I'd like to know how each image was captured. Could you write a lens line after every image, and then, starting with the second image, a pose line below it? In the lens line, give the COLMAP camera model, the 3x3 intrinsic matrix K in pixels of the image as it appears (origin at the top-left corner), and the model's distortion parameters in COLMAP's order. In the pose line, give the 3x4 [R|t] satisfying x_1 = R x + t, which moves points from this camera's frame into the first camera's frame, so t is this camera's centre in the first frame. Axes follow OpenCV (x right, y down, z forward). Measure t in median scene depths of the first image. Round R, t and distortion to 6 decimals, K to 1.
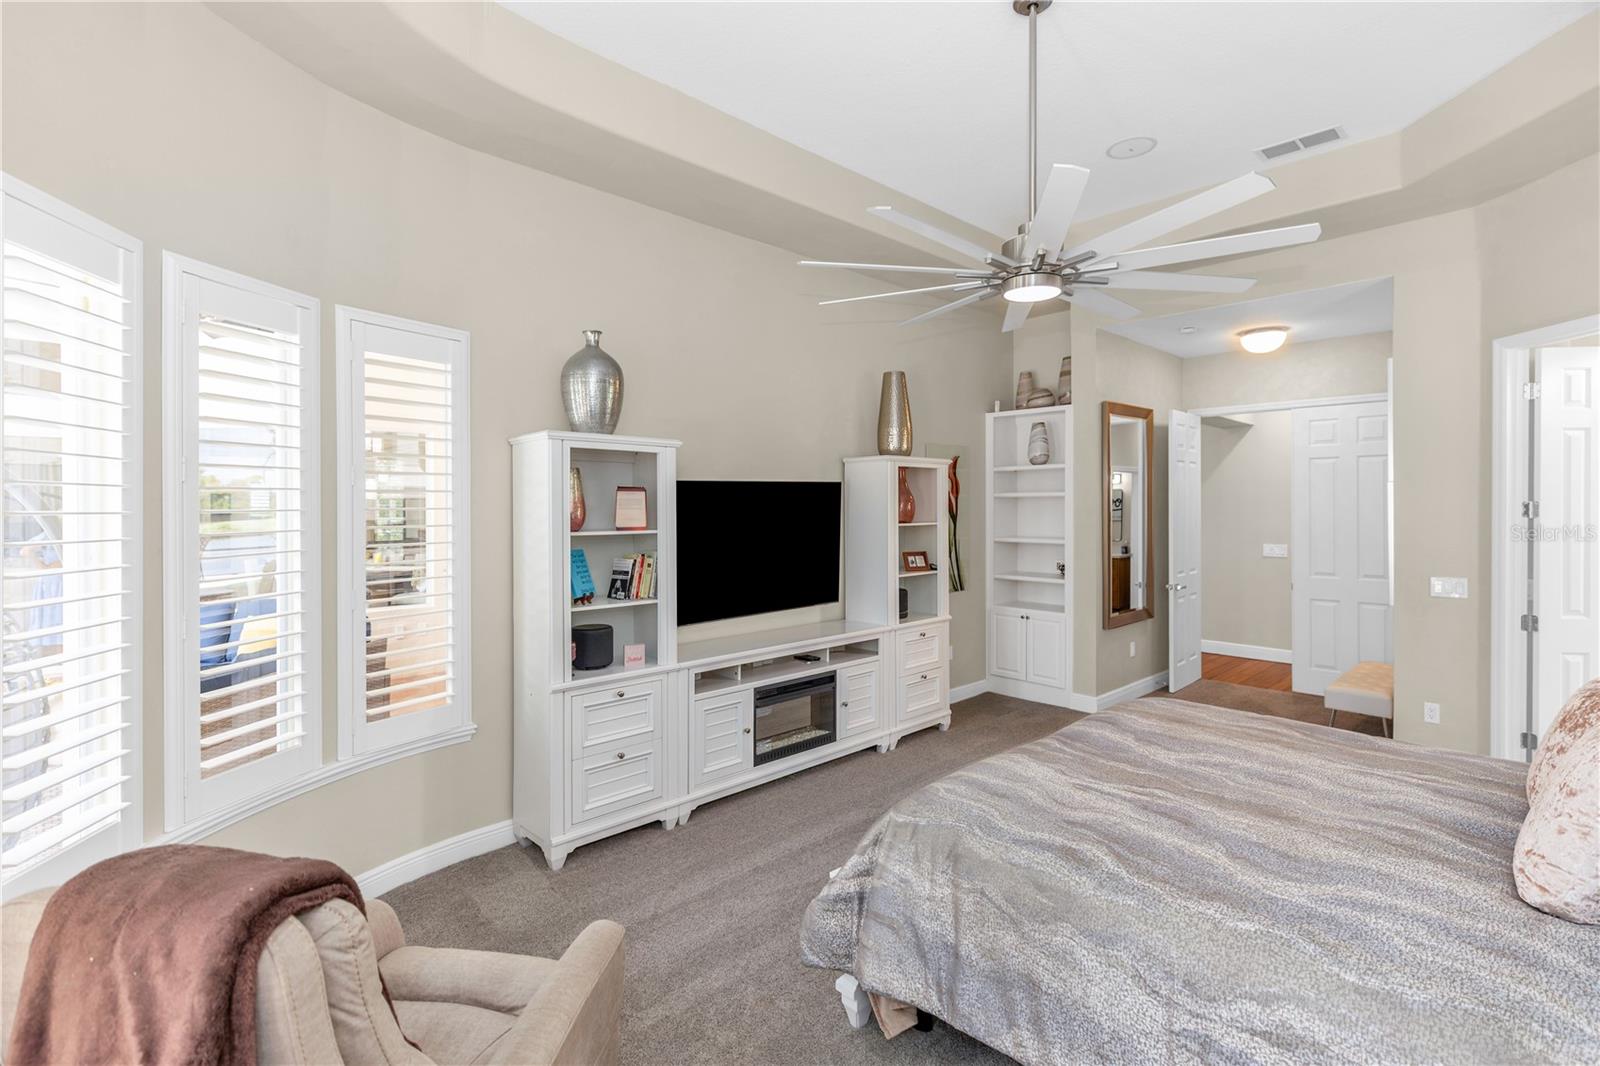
lens RADIAL K [[737.5, 0, 794.3], [0, 737.5, 516.4], [0, 0, 1]] dist [0.001145, -0.000822]
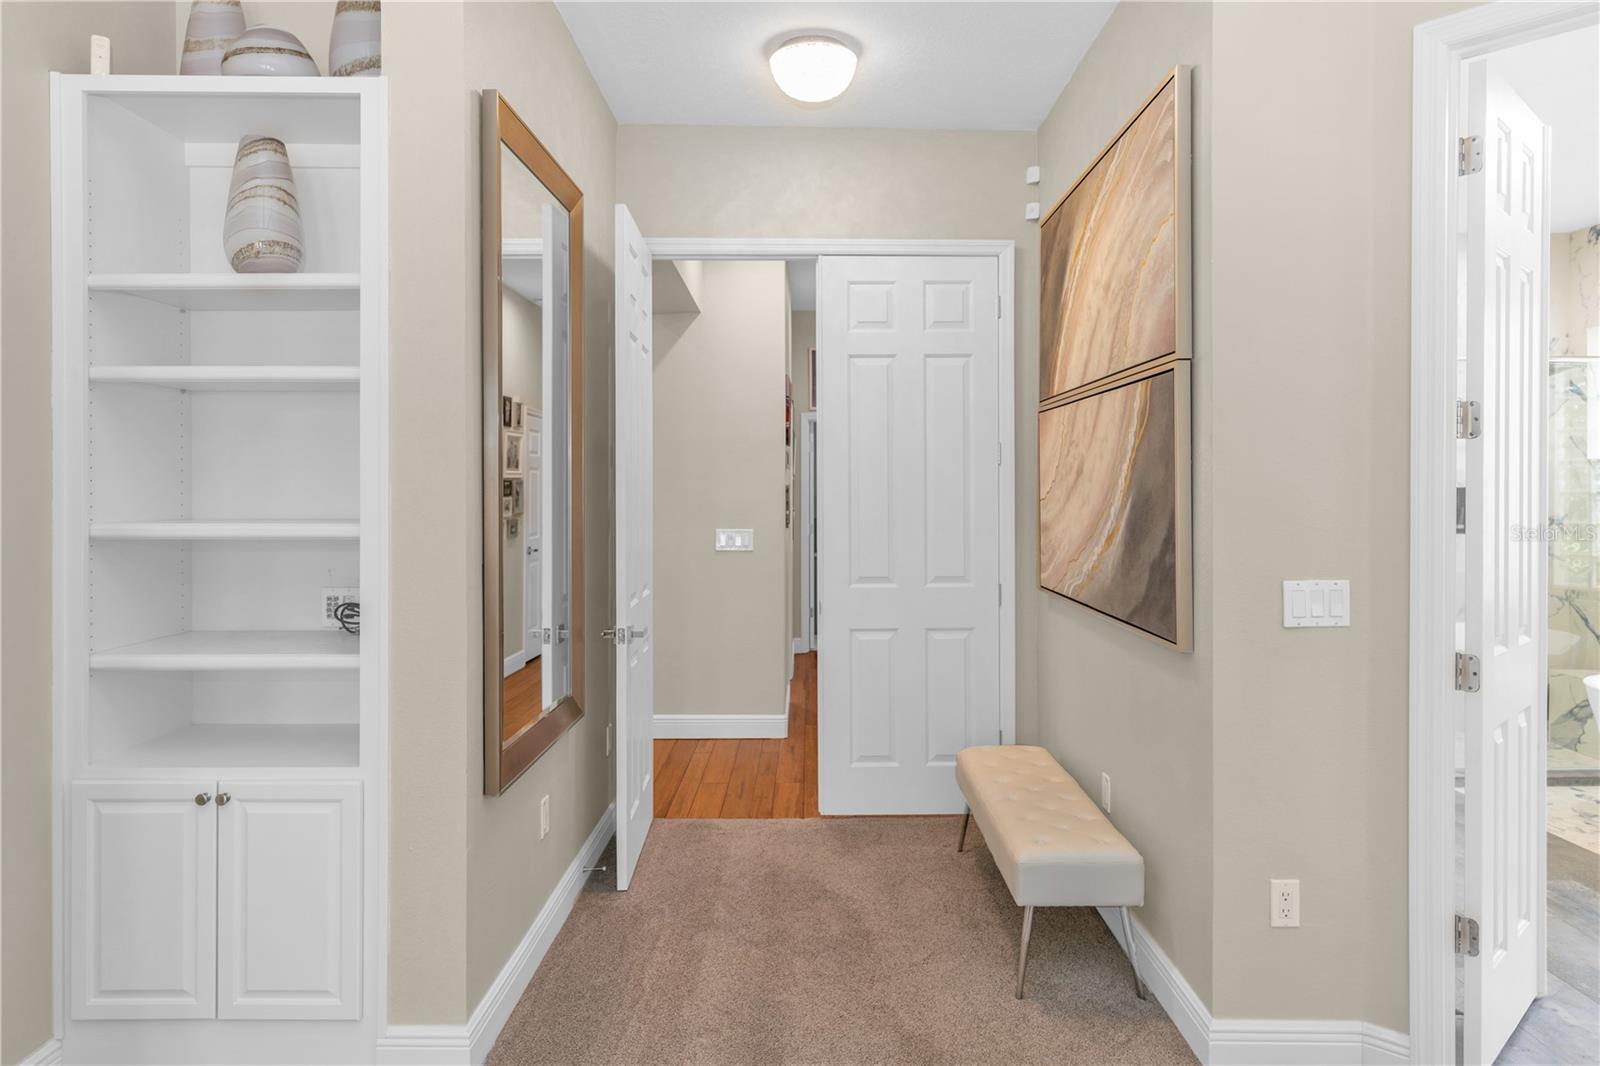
lens RADIAL K [[964.0, 0, 822.8], [0, 964.0, 502.5], [0, 0, 1]] dist [0.008572, 0.000846]
pose [[0.669745, -0.001226, 0.742590, 0.190658], [0.007685, 0.999957, -0.005281, 0.026578], [-0.742551, 0.009244, 0.669725, 0.568116]]
